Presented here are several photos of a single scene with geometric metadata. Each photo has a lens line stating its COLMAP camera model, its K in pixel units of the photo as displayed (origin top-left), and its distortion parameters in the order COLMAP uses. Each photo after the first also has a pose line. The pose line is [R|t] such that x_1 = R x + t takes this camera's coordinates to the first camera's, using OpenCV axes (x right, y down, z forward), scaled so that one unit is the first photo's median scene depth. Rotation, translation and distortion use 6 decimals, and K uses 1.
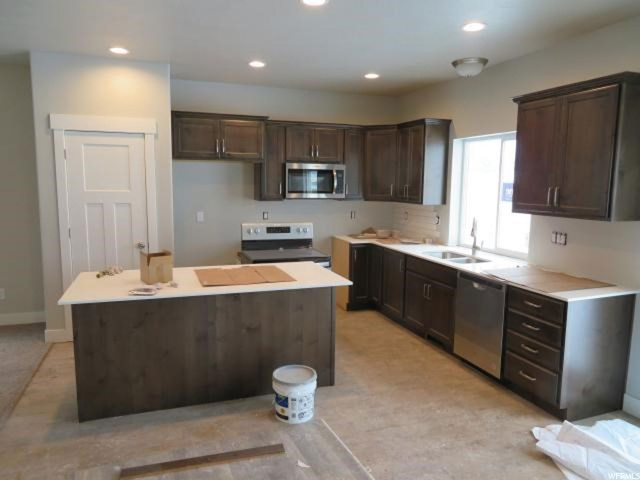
lens RADIAL K [[457.3, 0, 322.9], [0, 457.3, 241.6], [0, 0, 1]] dist [-0.005758, 0.004138]
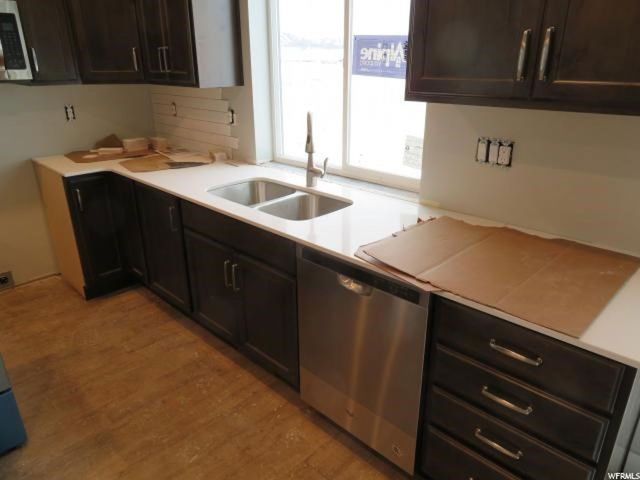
lens RADIAL K [[457.3, 0, 322.9], [0, 457.3, 241.6], [0, 0, 1]] dist [-0.005758, 0.004138]
pose [[0.898578, -0.176537, 0.401735, 0.122326], [0.071555, 0.962200, 0.262776, -0.045200], [-0.432939, -0.207378, 0.877244, 0.523001]]
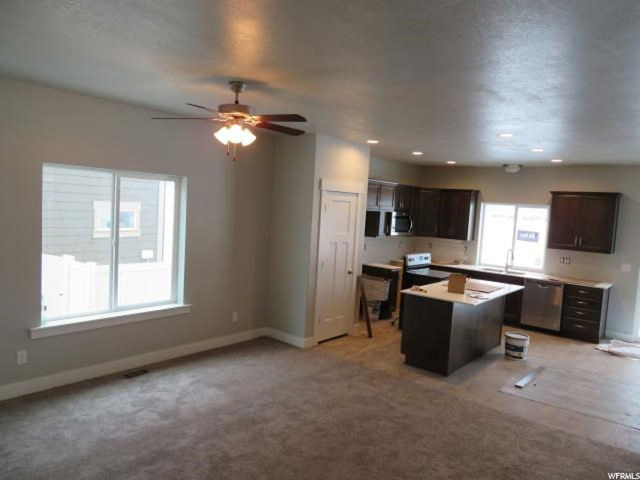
lens RADIAL K [[457.3, 0, 322.9], [0, 457.3, 241.6], [0, 0, 1]] dist [-0.005758, 0.004138]
pose [[0.858353, -0.004129, 0.513043, -1.195355], [0.021164, 0.999401, -0.027365, -0.048129], [-0.512623, 0.034347, 0.857926, -0.165275]]
